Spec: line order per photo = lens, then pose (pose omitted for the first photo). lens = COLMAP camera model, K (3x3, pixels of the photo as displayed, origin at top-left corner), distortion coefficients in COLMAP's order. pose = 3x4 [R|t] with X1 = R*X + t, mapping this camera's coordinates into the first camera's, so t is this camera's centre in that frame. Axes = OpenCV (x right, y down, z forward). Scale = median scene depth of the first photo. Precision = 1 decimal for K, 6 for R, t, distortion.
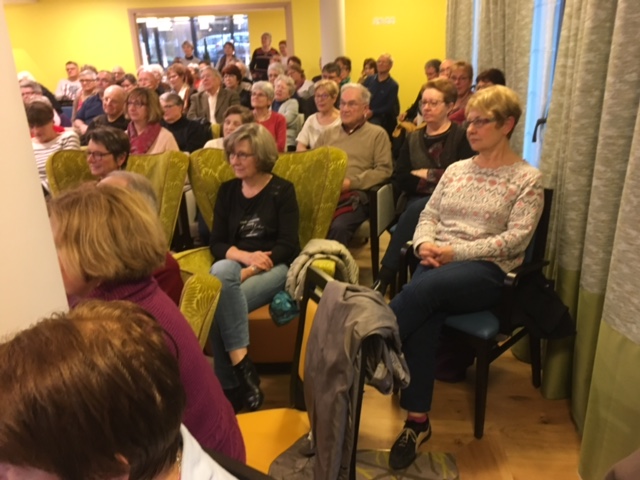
lens RADIAL K [[542.6, 0, 321.8], [0, 542.6, 239.5], [0, 0, 1]] dist [0.094633, -0.135865]
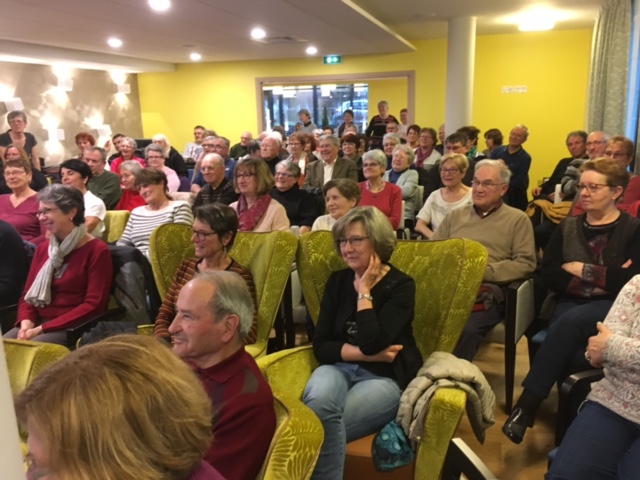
lens RADIAL K [[542.6, 0, 321.8], [0, 542.6, 239.5], [0, 0, 1]] dist [0.094633, -0.135865]
pose [[0.979414, 0.059851, -0.192787, -0.024128], [-0.080535, 0.991591, -0.101303, -0.042630], [0.185103, 0.114744, 0.975997, 0.099751]]
